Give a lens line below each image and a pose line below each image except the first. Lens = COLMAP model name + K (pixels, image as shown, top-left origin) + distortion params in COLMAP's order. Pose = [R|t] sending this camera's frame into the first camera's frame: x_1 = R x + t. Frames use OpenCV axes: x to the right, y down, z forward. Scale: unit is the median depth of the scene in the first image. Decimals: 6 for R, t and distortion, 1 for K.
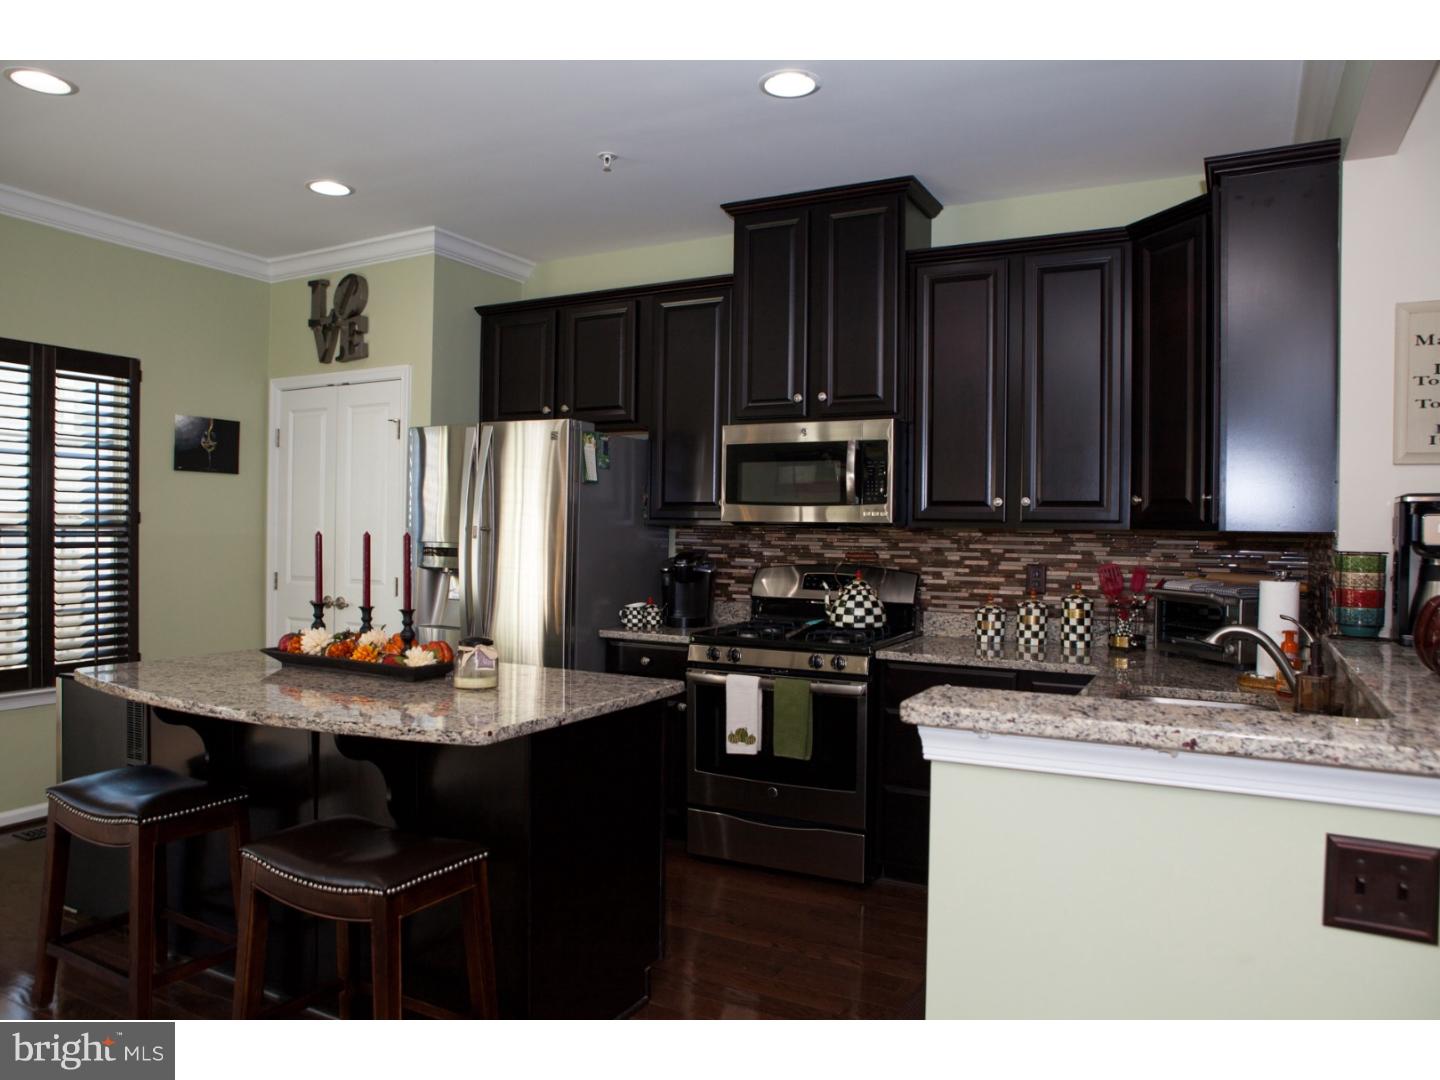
lens RADIAL K [[988.2, 0, 720.0], [0, 988.2, 540.0], [0, 0, 1]] dist [-0.111369, 0.083041]
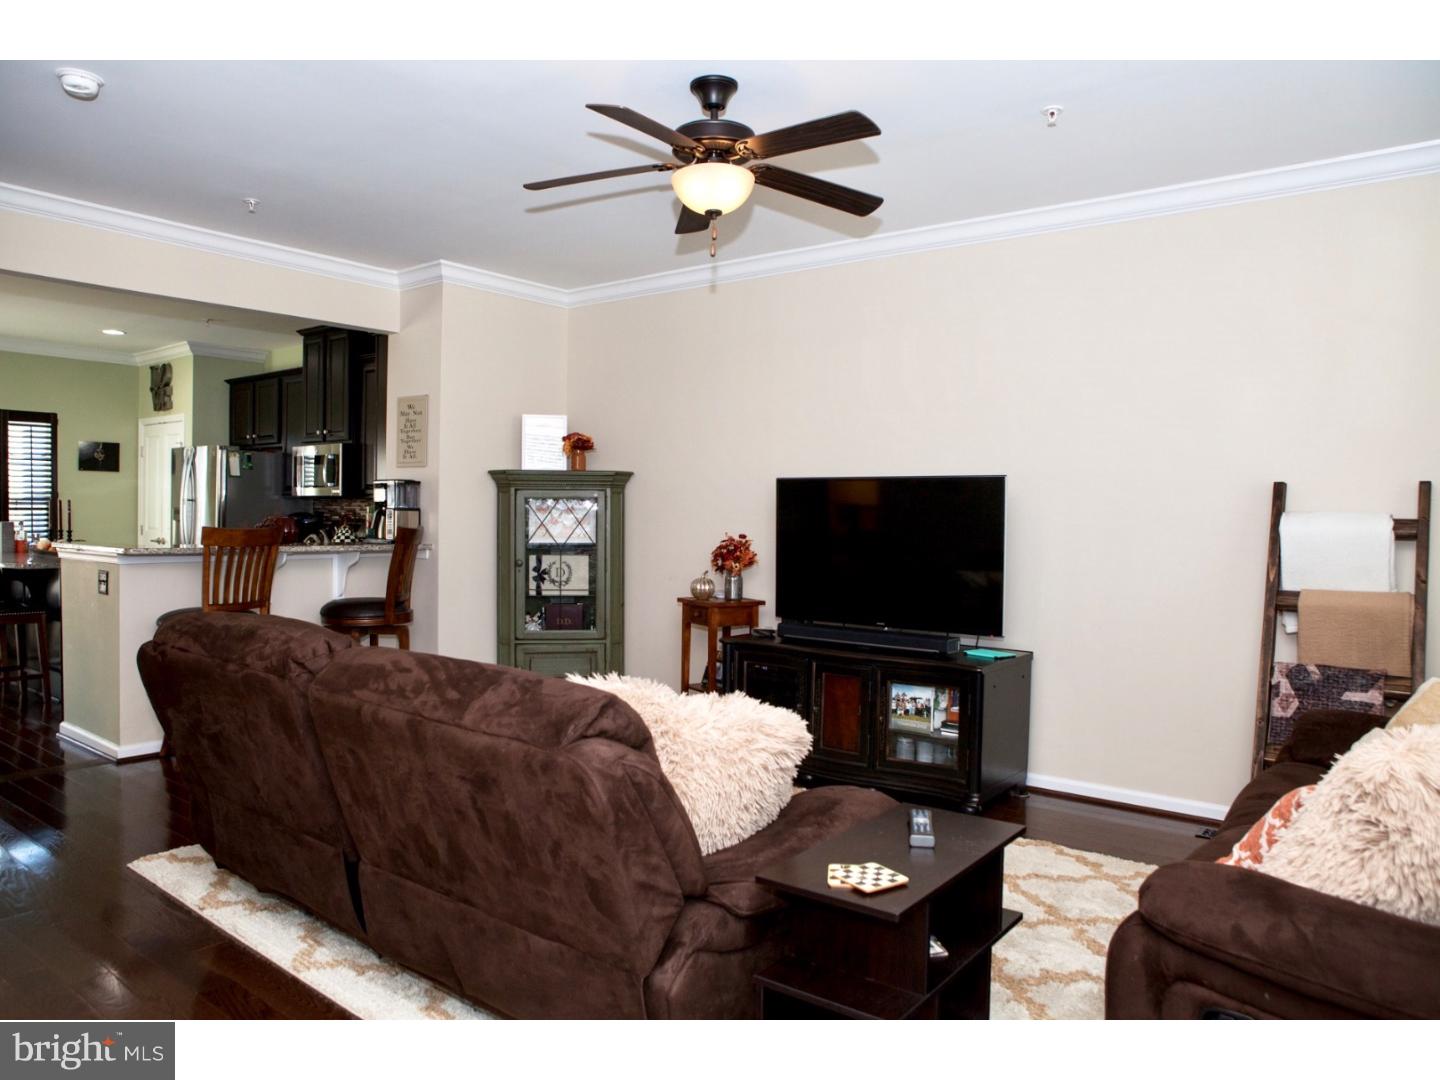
lens RADIAL K [[988.2, 0, 720.0], [0, 988.2, 540.0], [0, 0, 1]] dist [-0.111369, 0.083041]
pose [[0.984244, 0.006403, -0.176701, 1.144195], [-0.003374, 0.999842, 0.017439, 0.031615], [0.176785, -0.016568, 0.984110, -0.718327]]
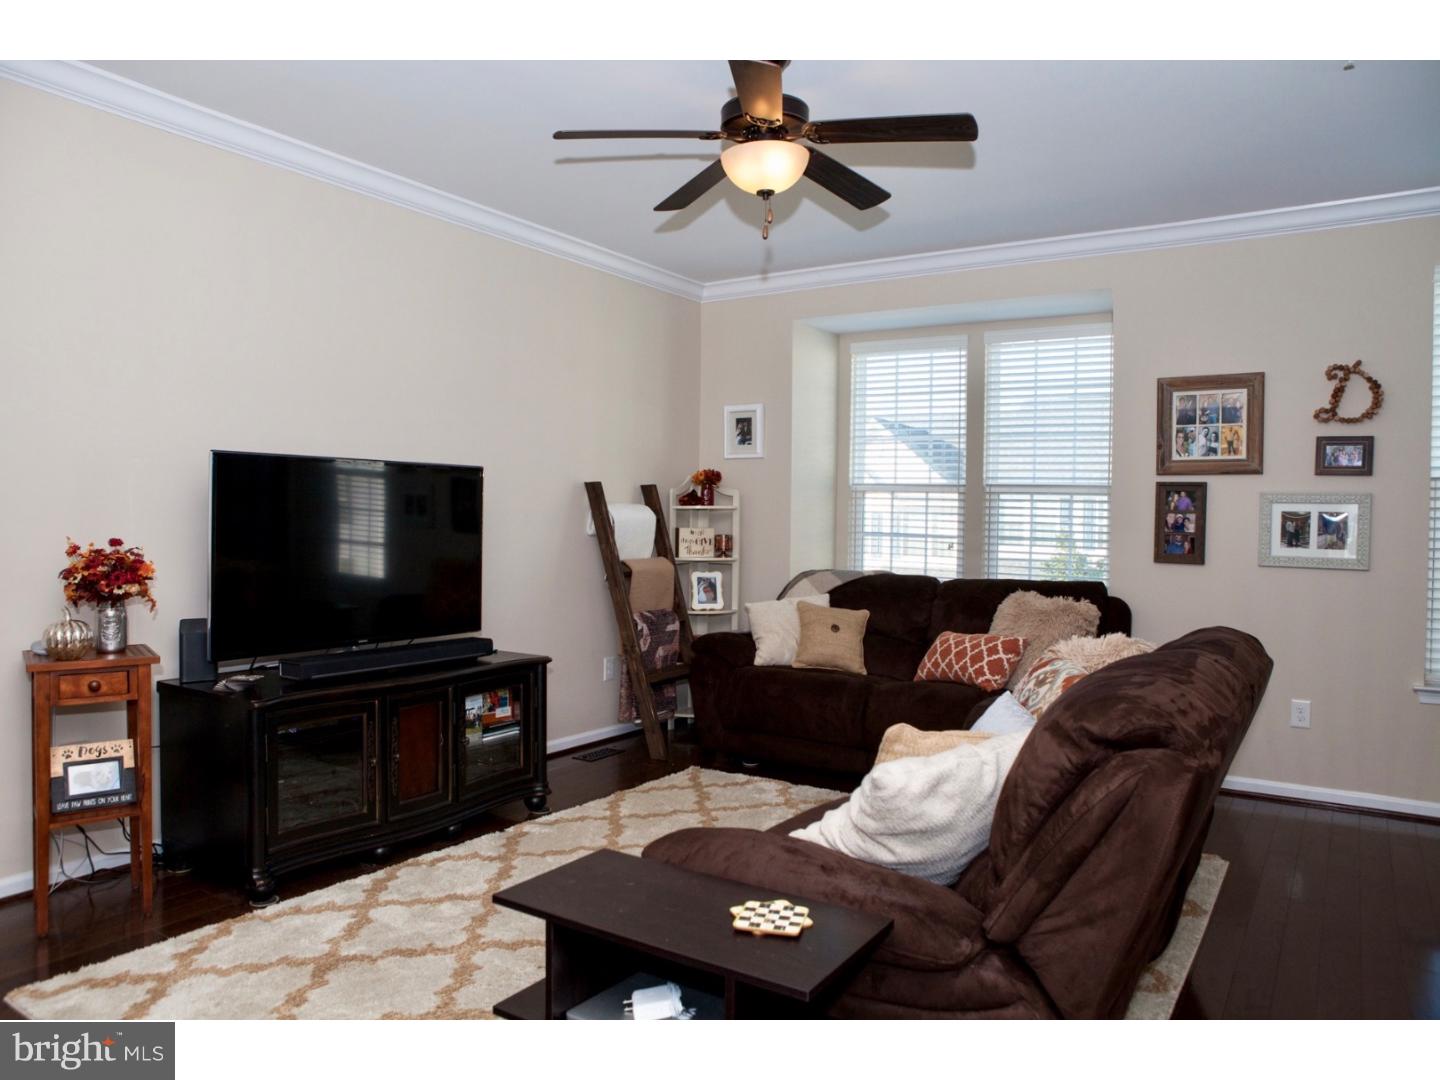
lens RADIAL K [[988.2, 0, 720.0], [0, 988.2, 540.0], [0, 0, 1]] dist [-0.111369, 0.083041]
pose [[0.095593, -0.035348, 0.994793, 0.266696], [-0.004033, 0.999347, 0.035897, 0.019233], [-0.995412, -0.007444, 0.095388, 0.006912]]
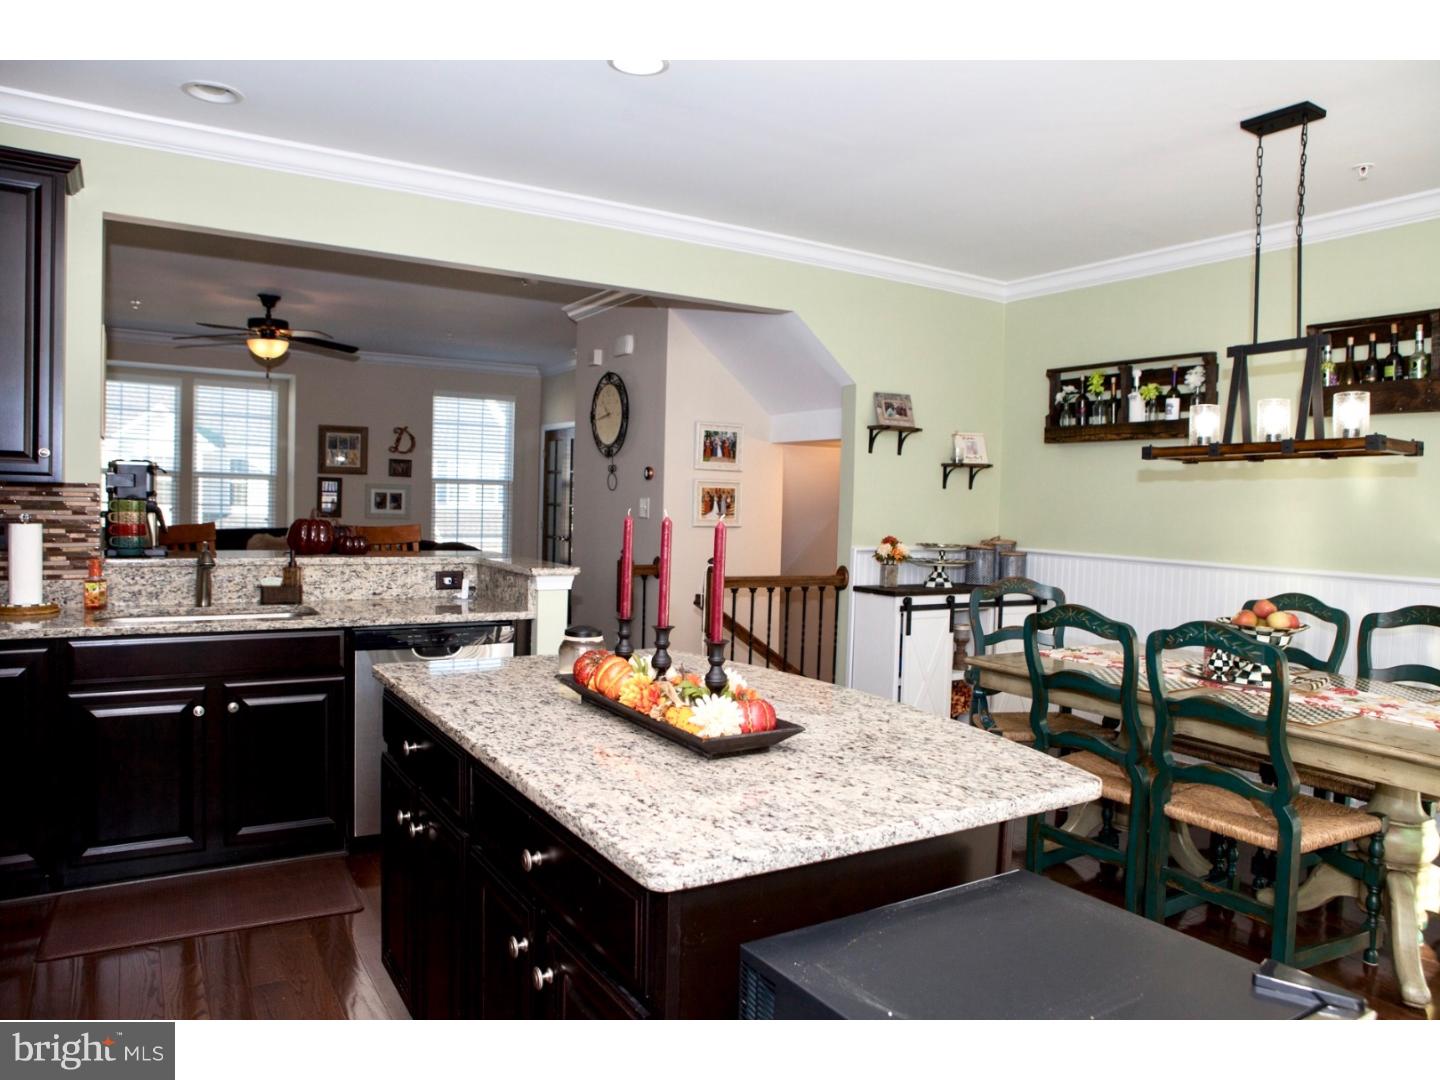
lens RADIAL K [[988.2, 0, 720.0], [0, 988.2, 540.0], [0, 0, 1]] dist [-0.111369, 0.083041]
pose [[-0.859448, -0.059118, 0.507794, -0.510107], [-0.035406, 0.997789, 0.056238, -0.022904], [-0.509996, 0.030354, -0.859641, 1.069711]]
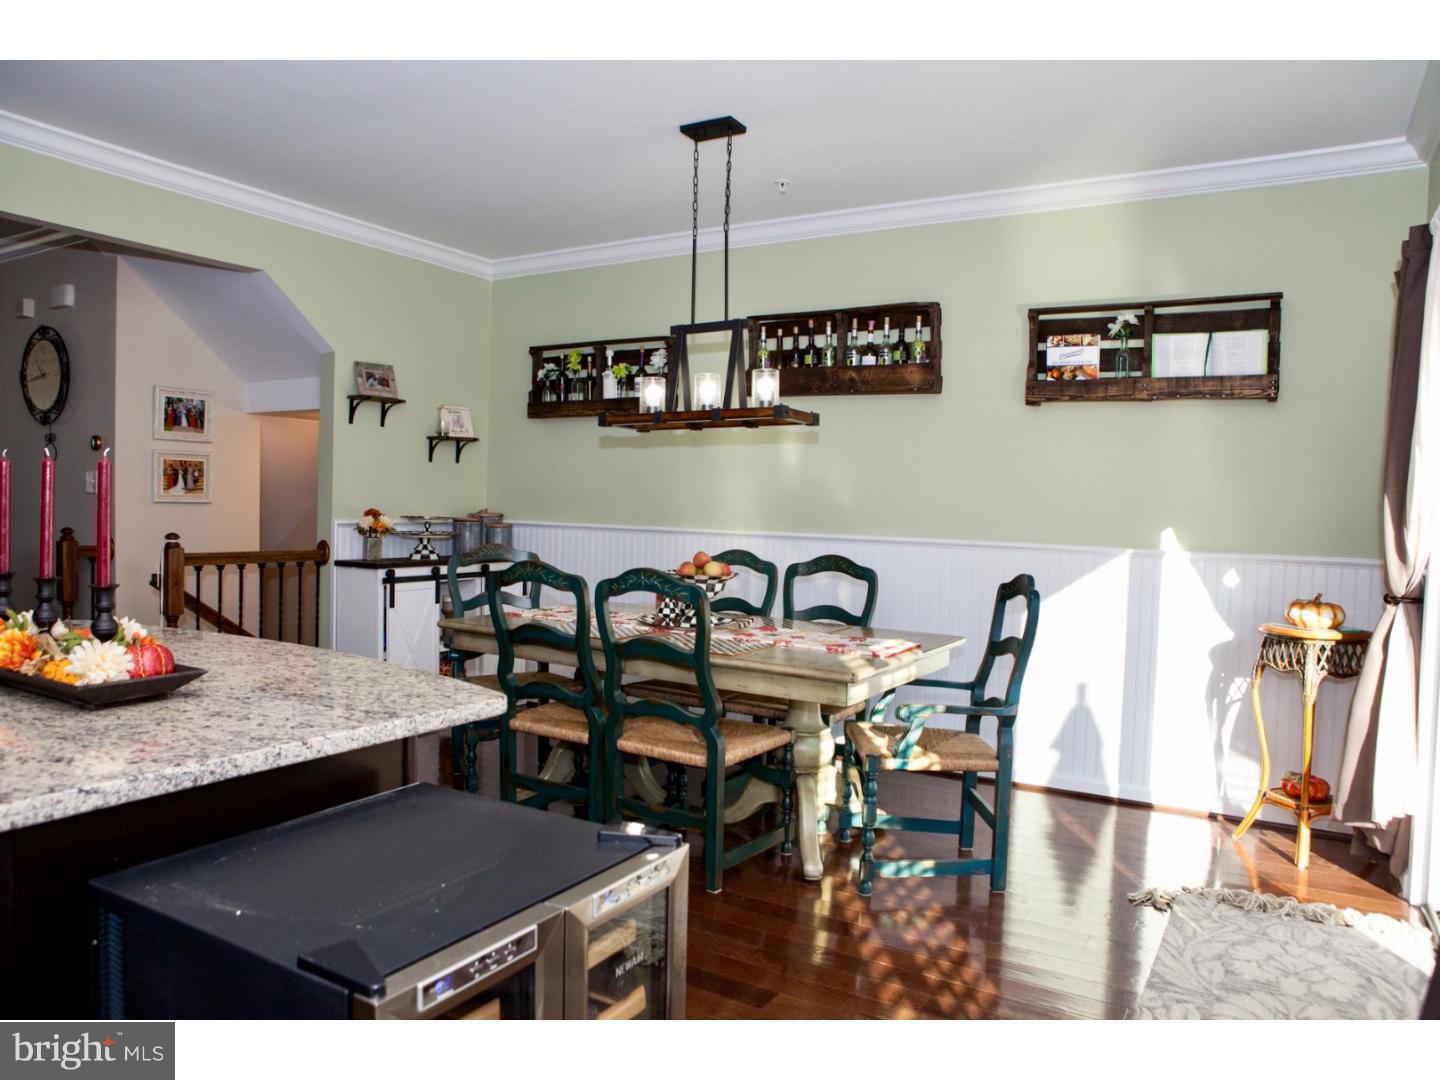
lens RADIAL K [[988.2, 0, 720.0], [0, 988.2, 540.0], [0, 0, 1]] dist [-0.111369, 0.083041]
pose [[-0.997537, -0.042218, 0.056018, -0.562733], [-0.039512, 0.998038, 0.048571, -0.001578], [-0.057959, 0.046238, -0.997248, 1.072365]]
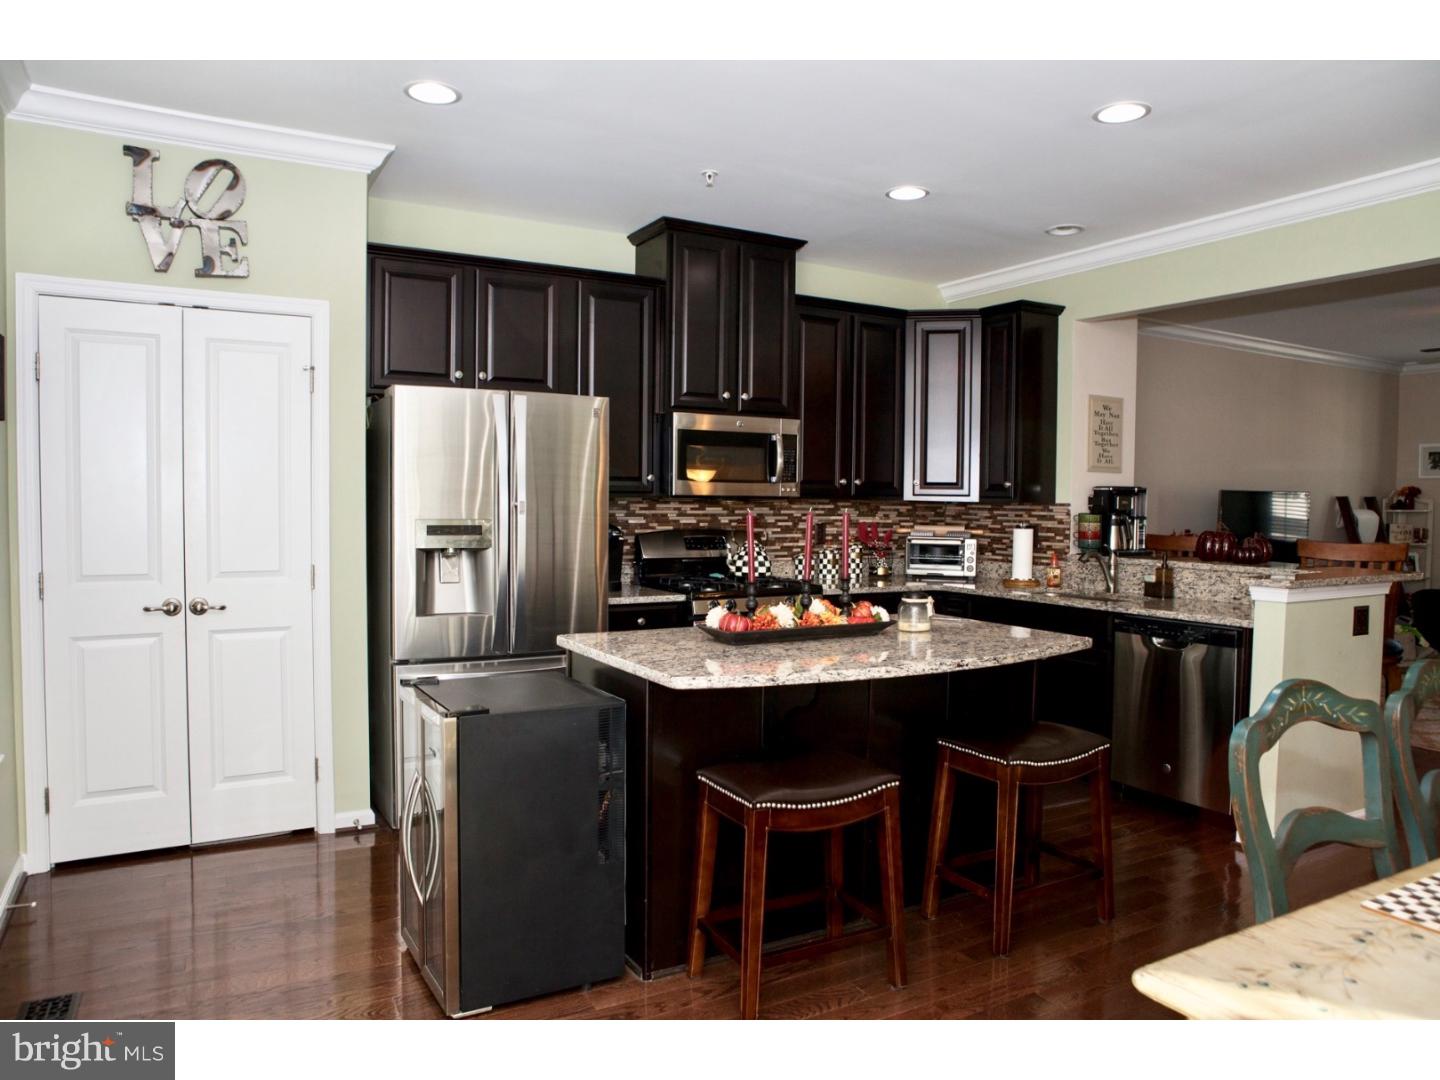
lens RADIAL K [[988.2, 0, 720.0], [0, 988.2, 540.0], [0, 0, 1]] dist [-0.111369, 0.083041]
pose [[0.532031, -0.044570, 0.845551, -0.932558], [0.003952, 0.998733, 0.050158, -0.023444], [-0.846716, -0.023344, 0.531533, 0.326673]]
